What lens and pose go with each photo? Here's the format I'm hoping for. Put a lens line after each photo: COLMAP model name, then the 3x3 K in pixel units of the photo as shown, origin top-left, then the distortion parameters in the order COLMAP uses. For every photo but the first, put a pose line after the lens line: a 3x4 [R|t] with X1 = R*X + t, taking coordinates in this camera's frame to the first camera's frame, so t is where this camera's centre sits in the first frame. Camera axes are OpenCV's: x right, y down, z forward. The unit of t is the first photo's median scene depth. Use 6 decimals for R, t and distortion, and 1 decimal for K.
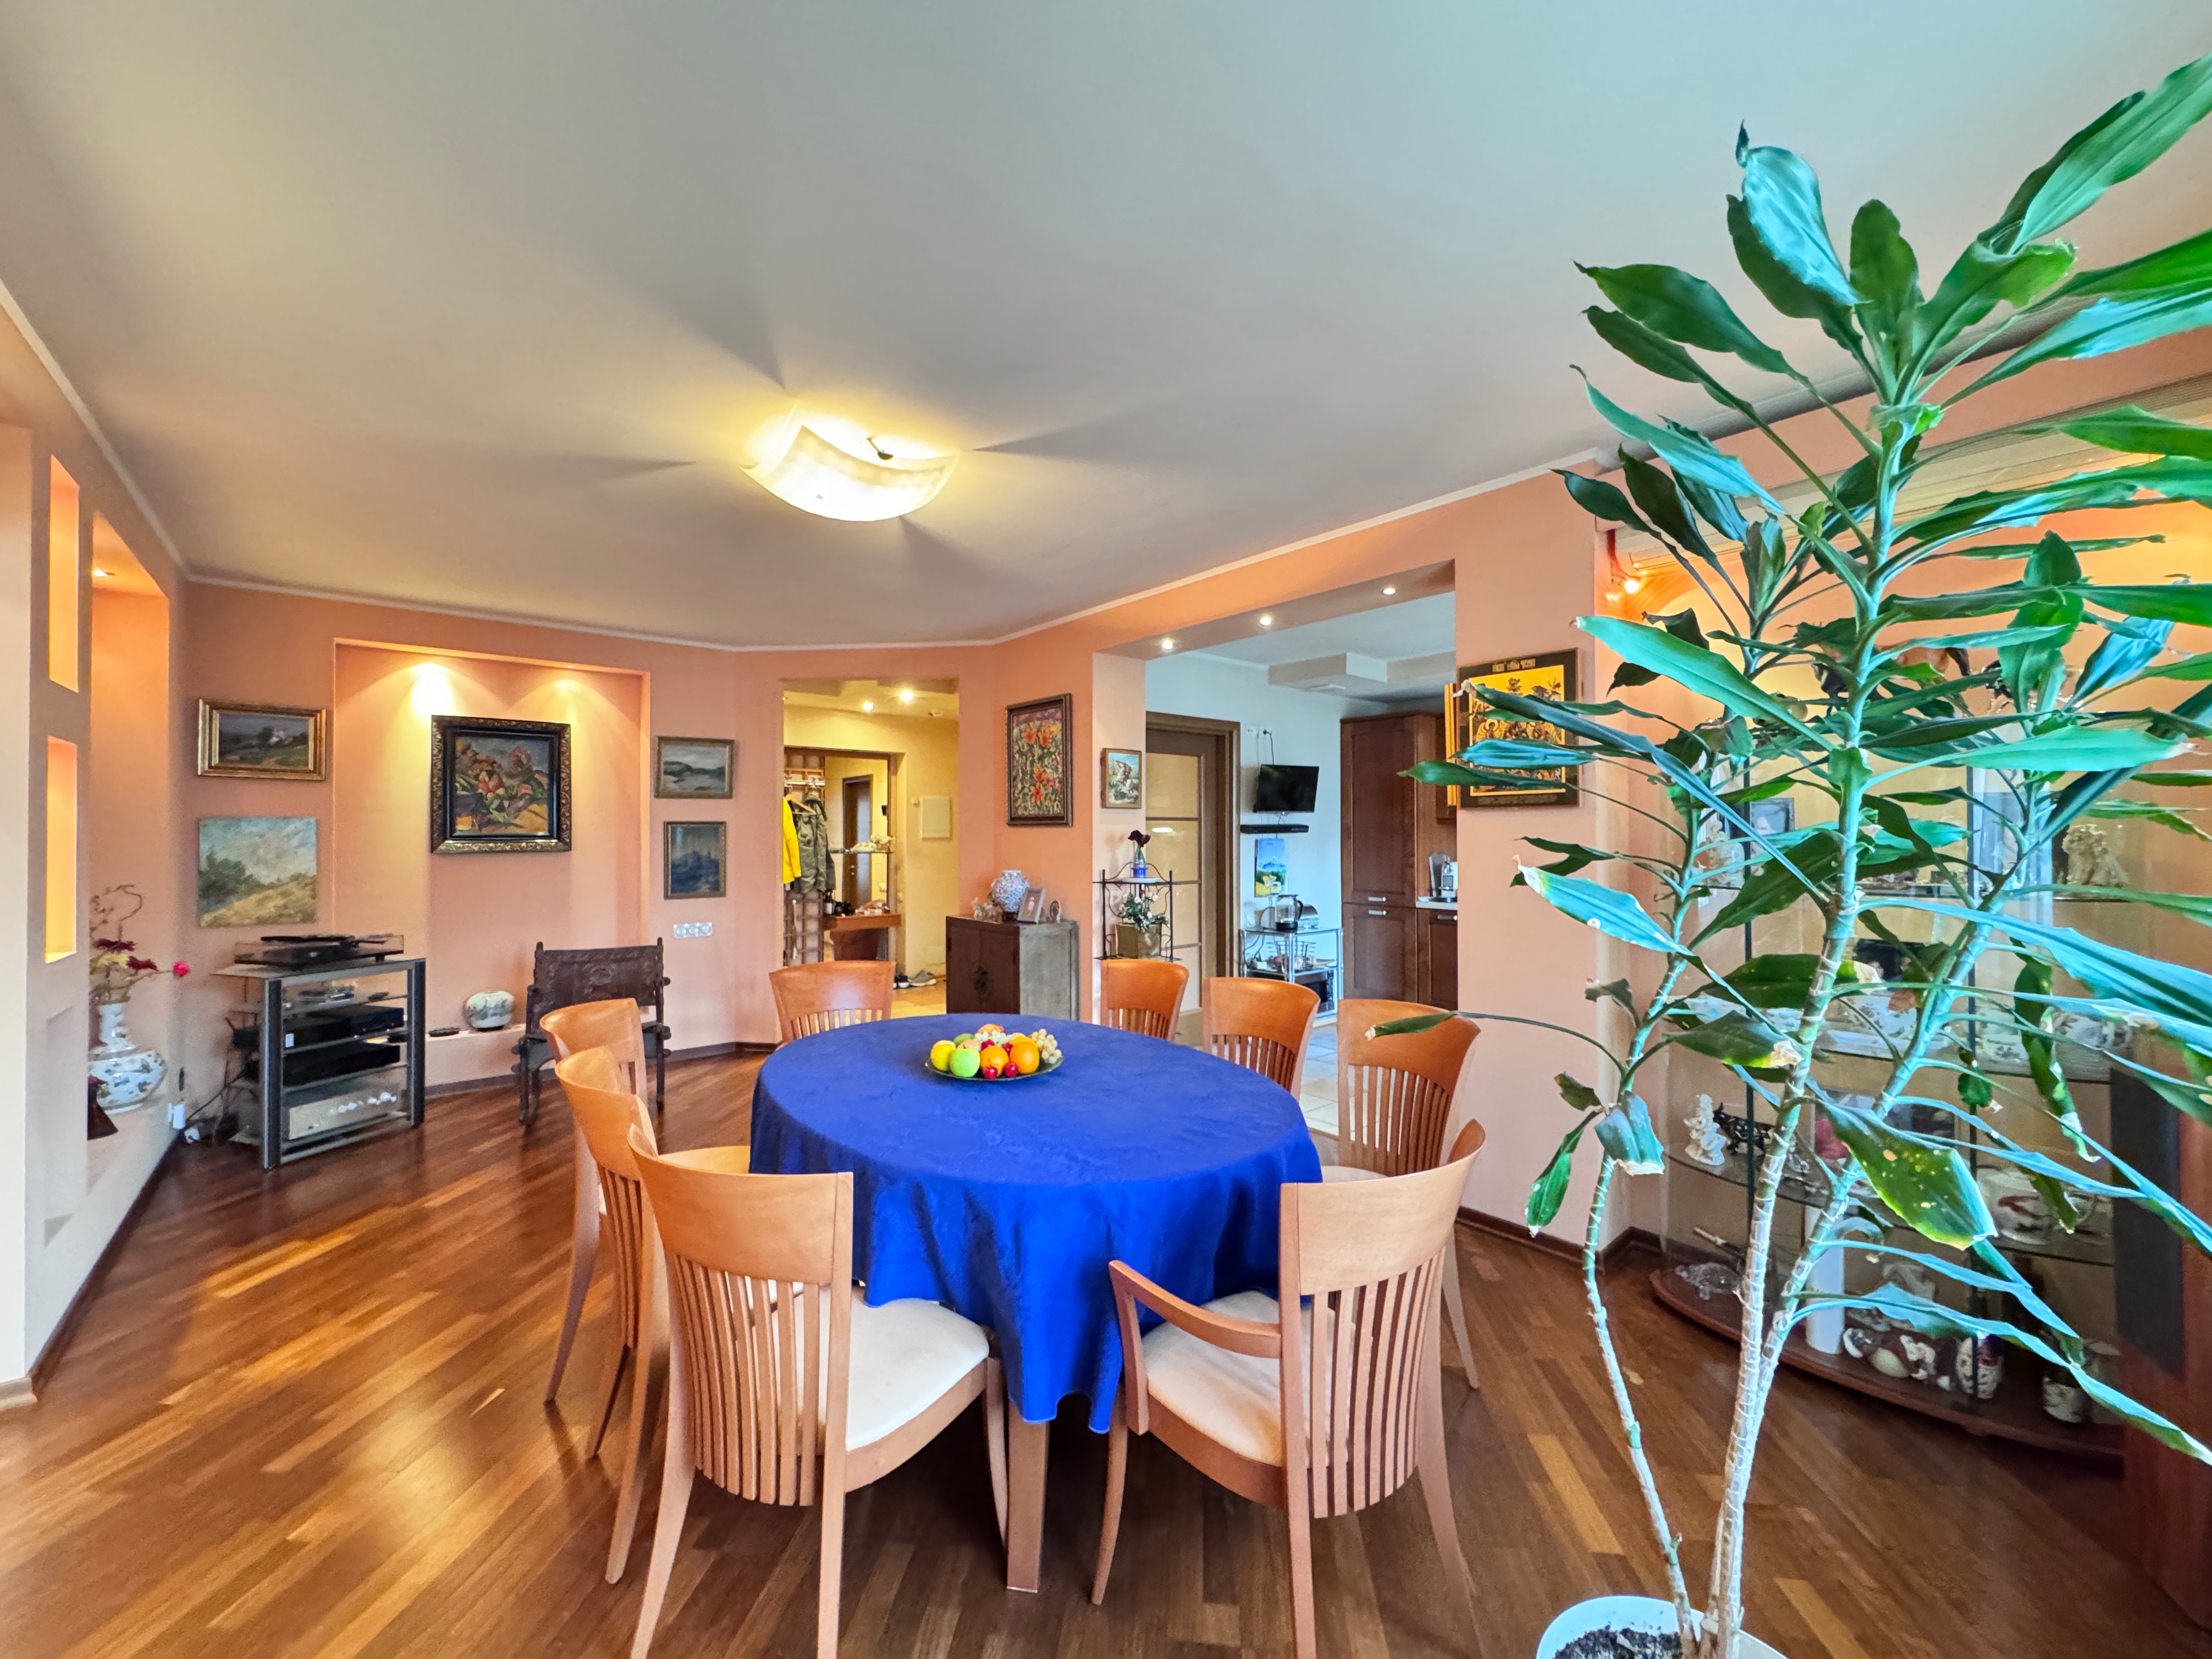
lens RADIAL K [[891.7, 0, 1091.5], [0, 891.7, 831.4], [0, 0, 1]] dist [-0.003621, -0.000168]
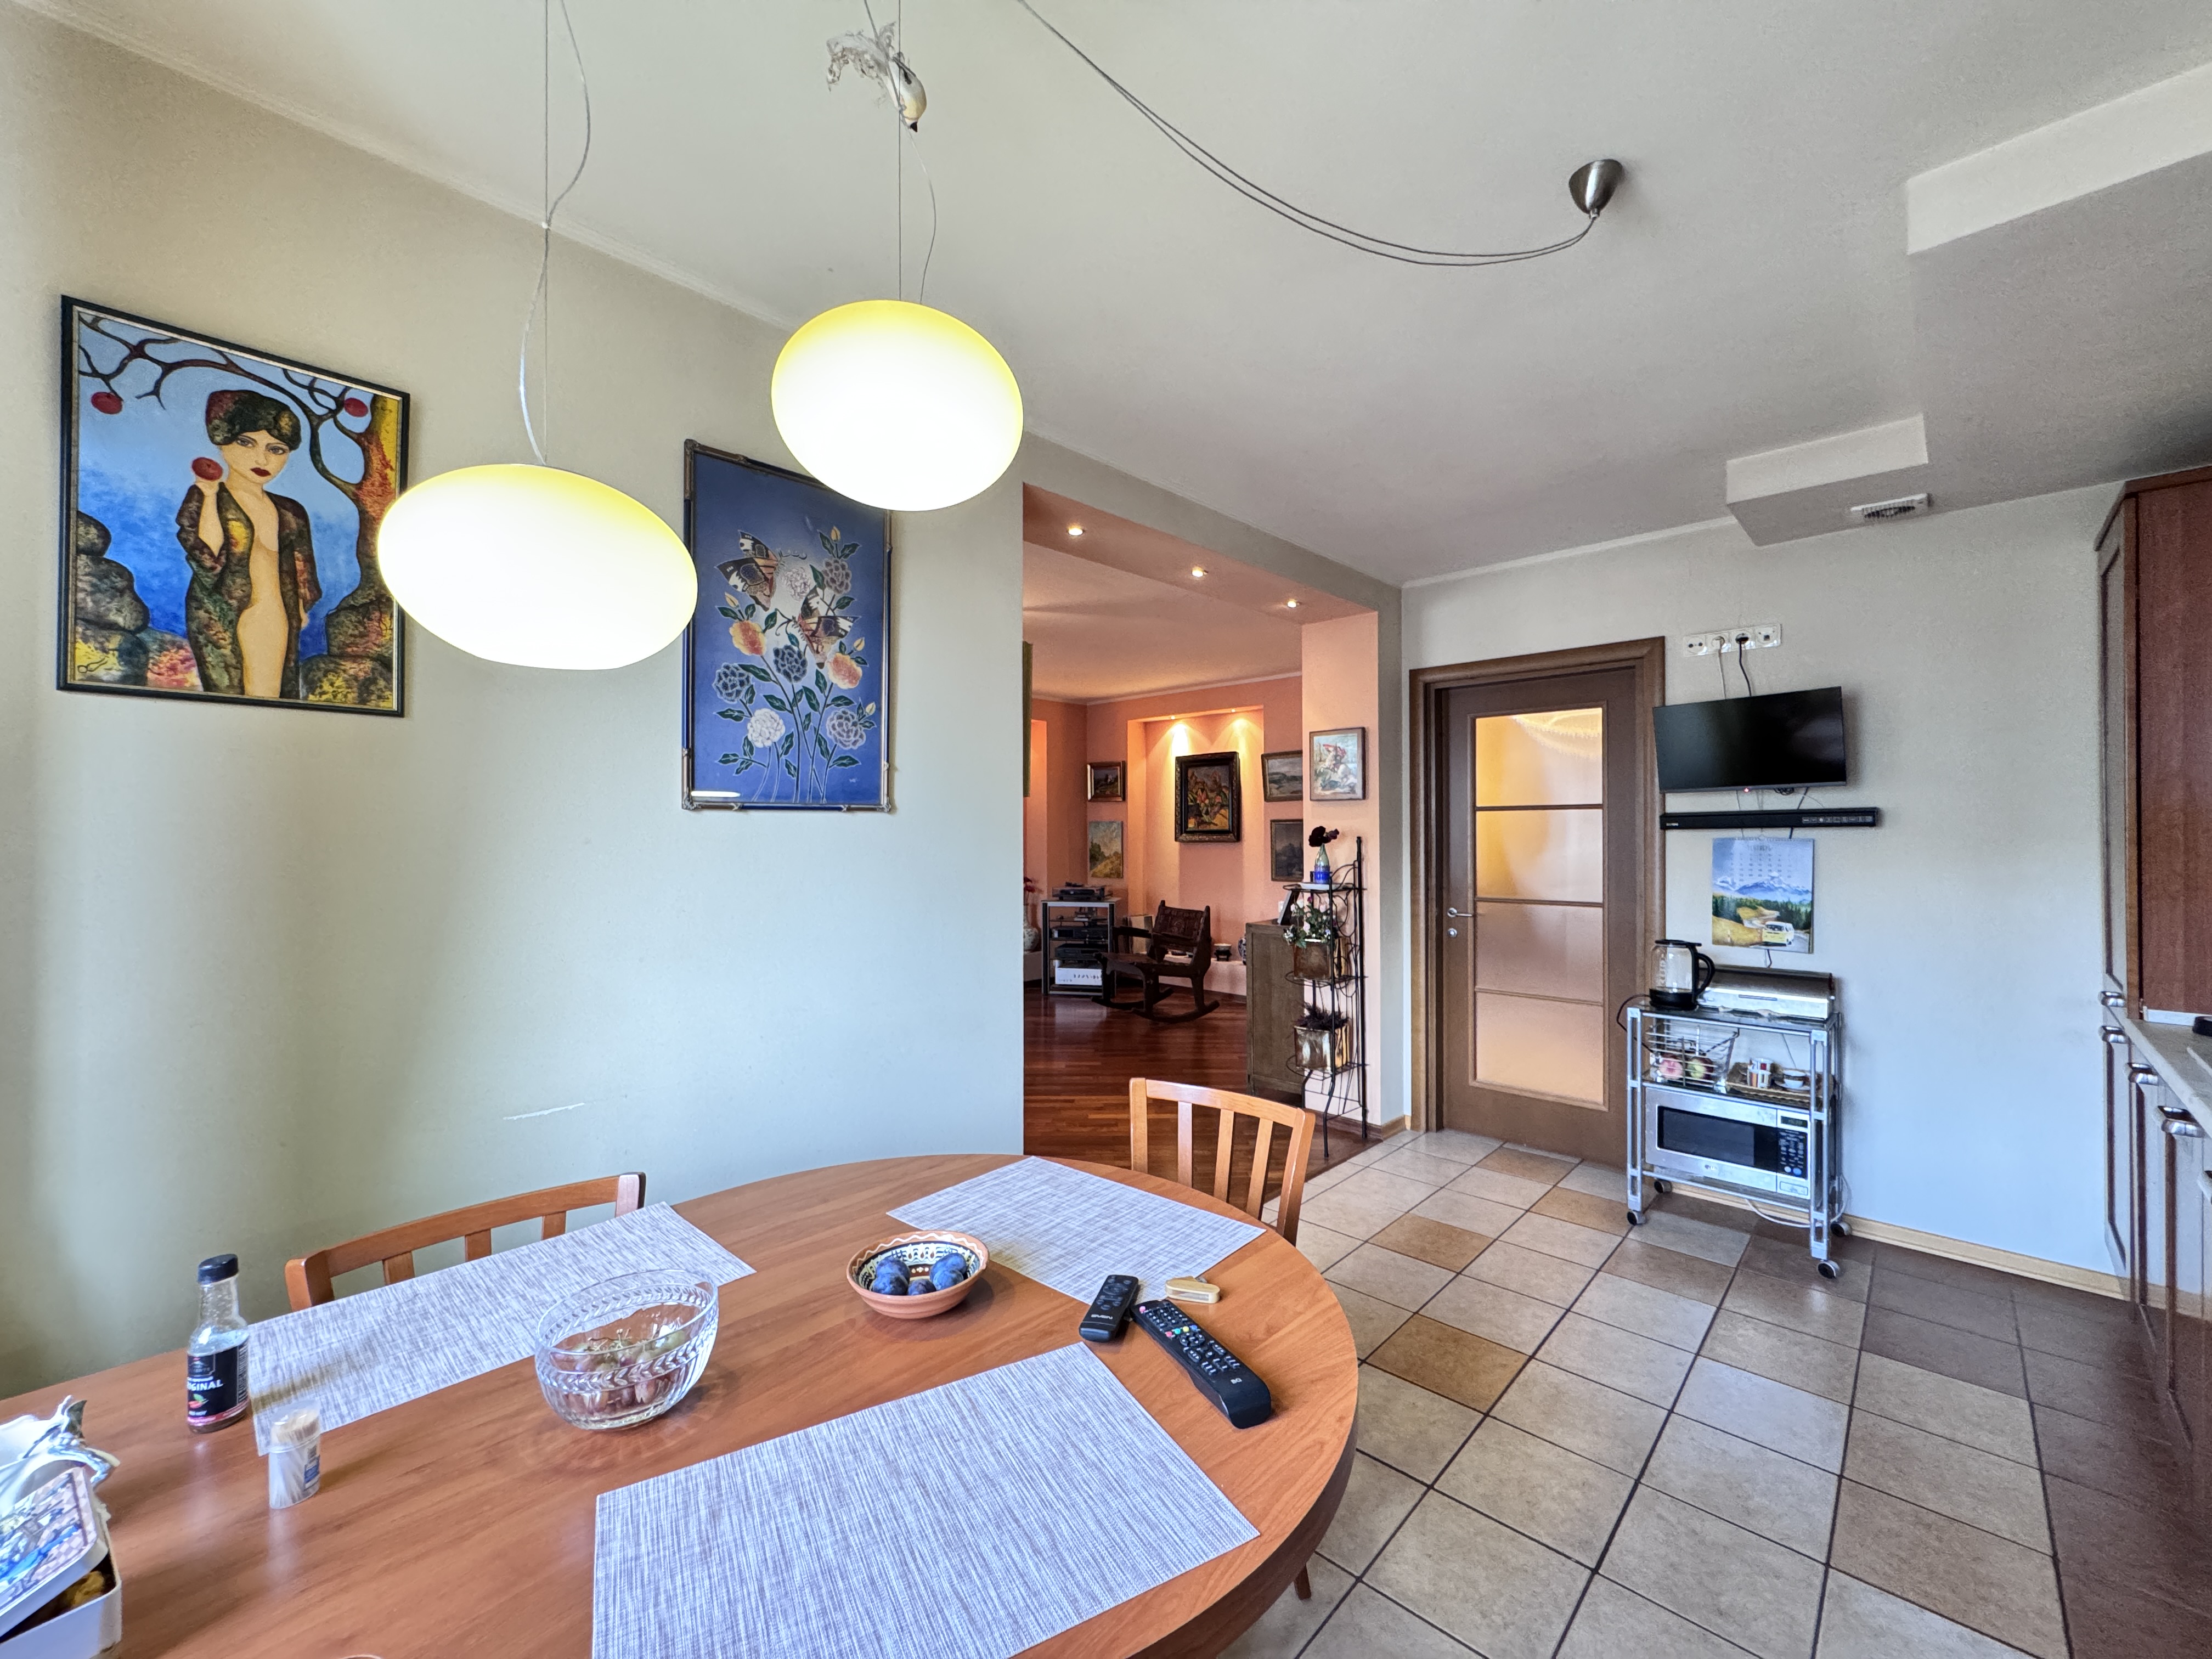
lens RADIAL K [[891.7, 0, 1101.5], [0, 891.7, 831.3], [0, 0, 1]] dist [-0.003621, -0.000168]
pose [[0.101374, 0.002444, -0.994845, 0.818750], [0.006632, 0.999973, 0.003132, -0.000686], [0.994826, -0.006915, 0.101355, 0.671931]]
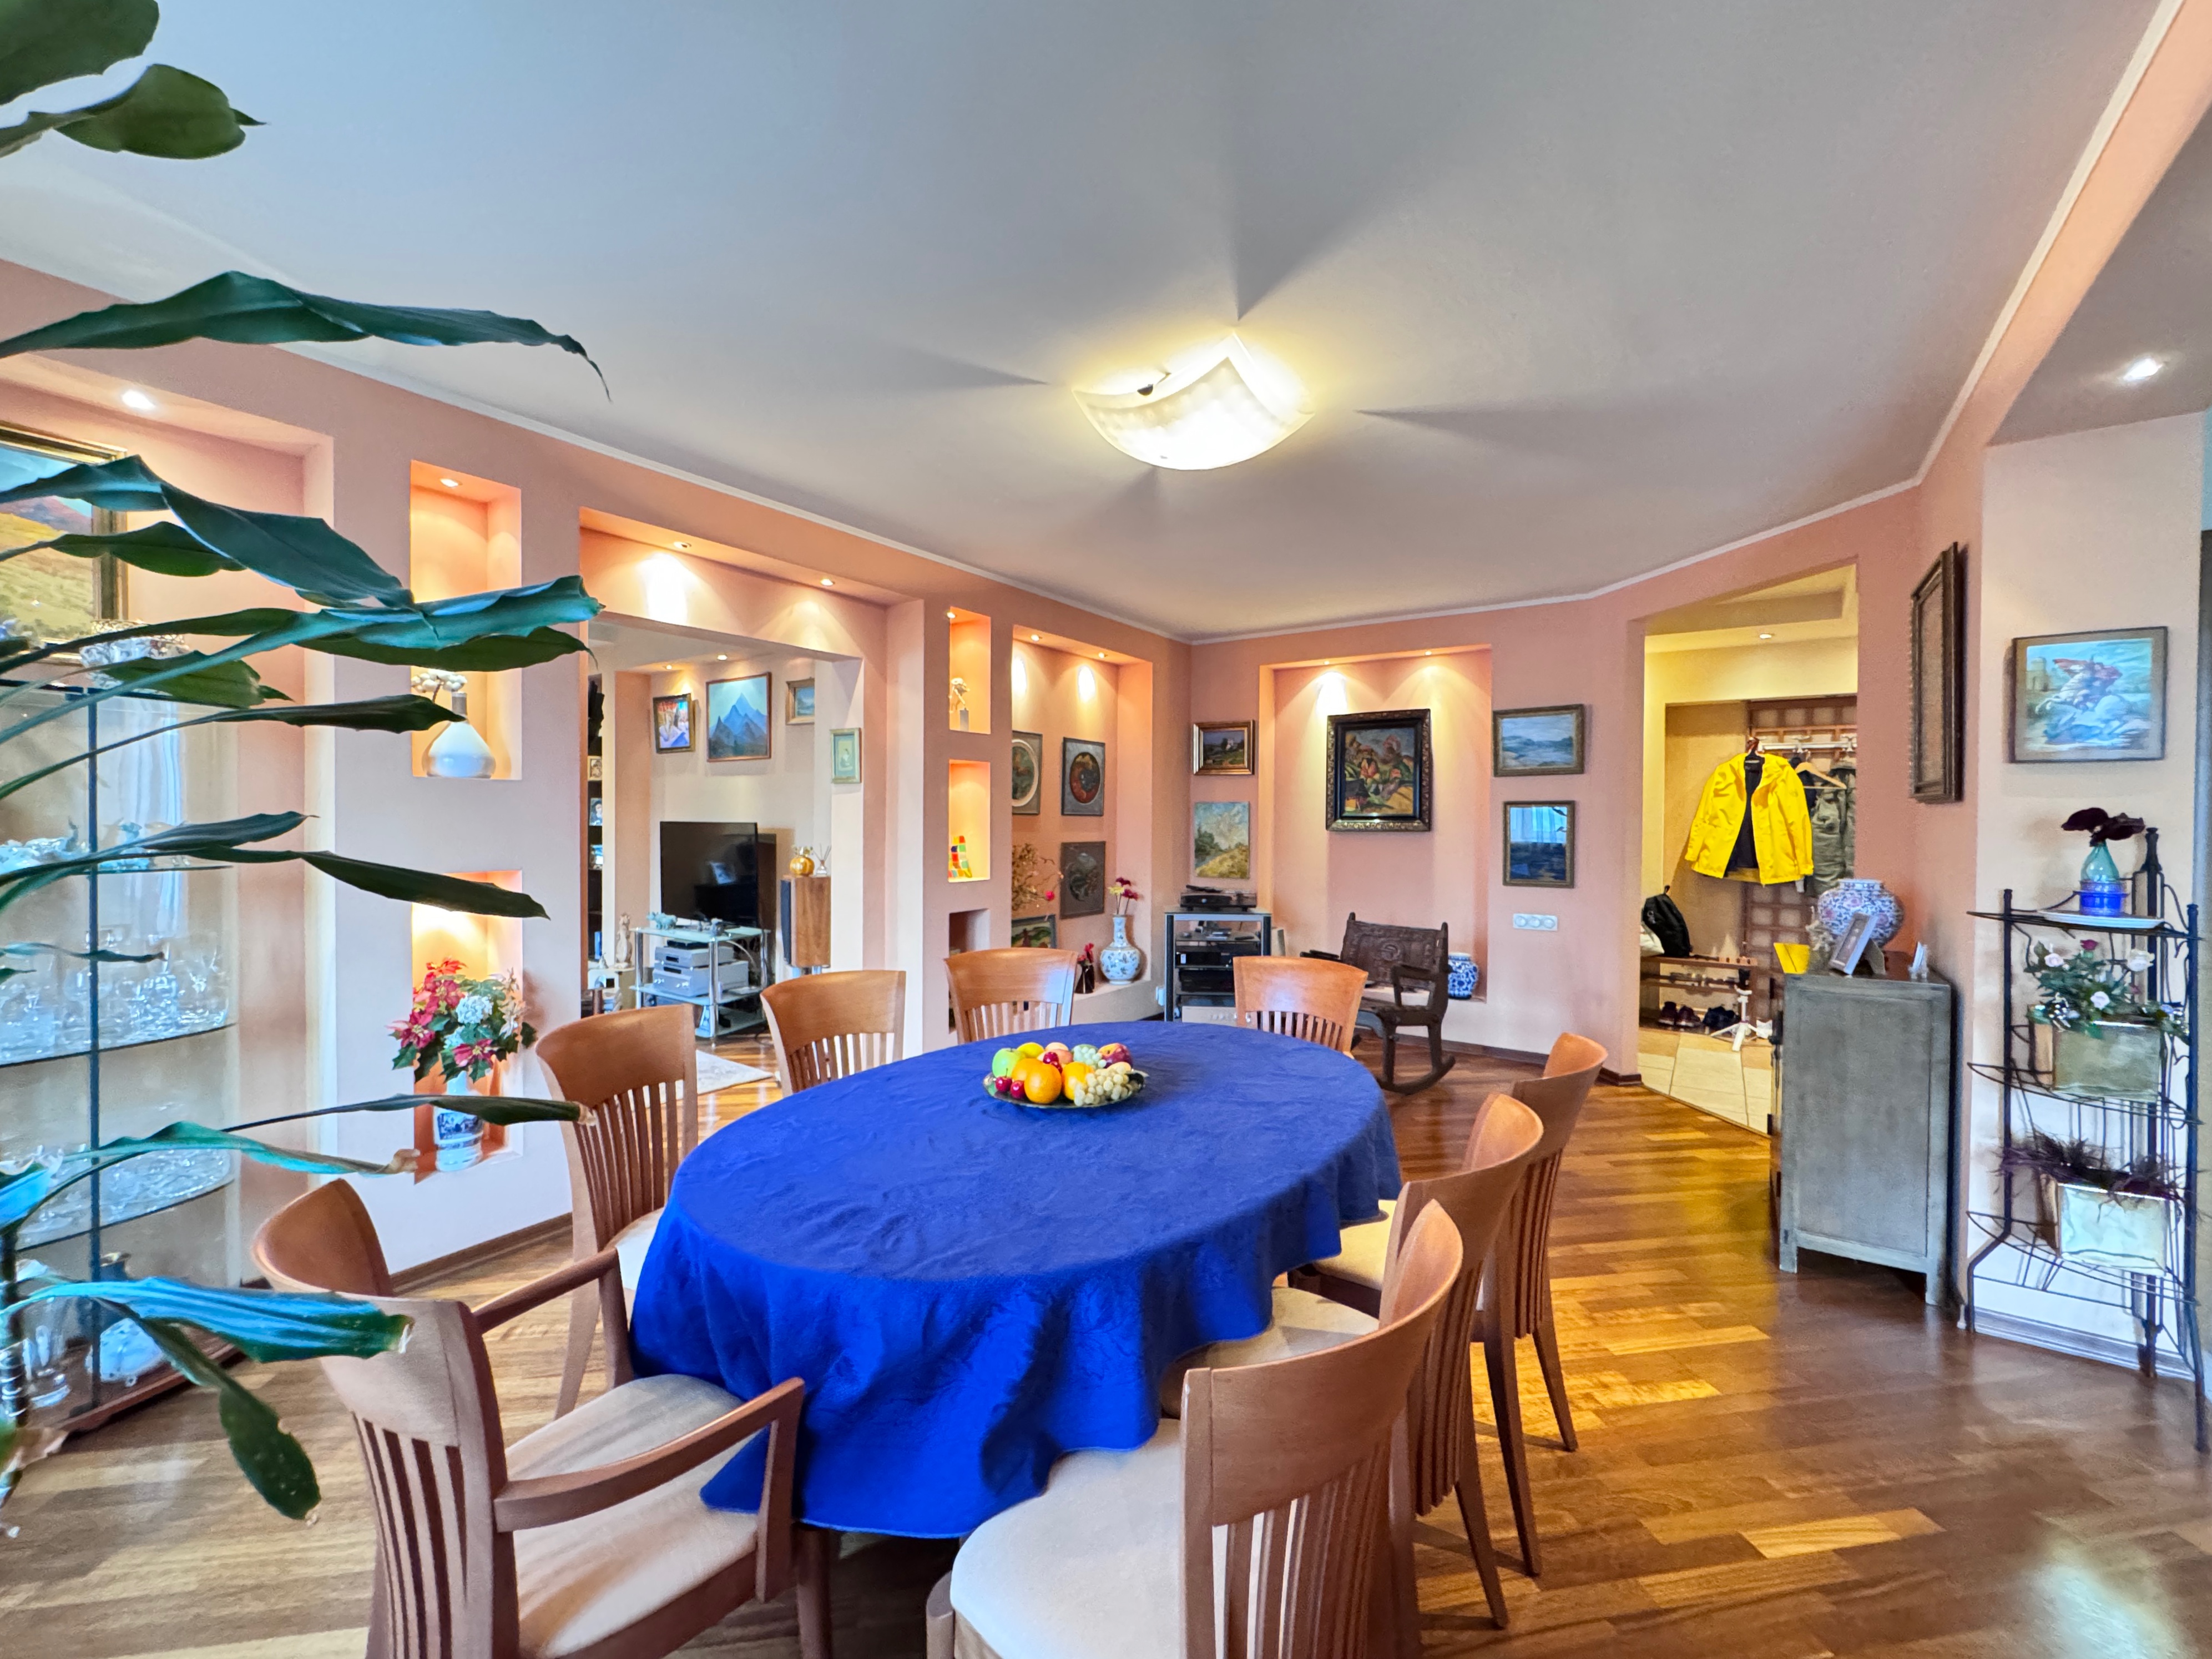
lens RADIAL K [[891.8, 0, 1114.8], [0, 891.8, 831.1], [0, 0, 1]] dist [-0.003621, -0.000168]
pose [[0.270822, 0.019714, -0.962427, 0.329046], [-0.001610, 0.999798, 0.020027, 0.001739], [0.962628, -0.003874, 0.270799, 0.379635]]
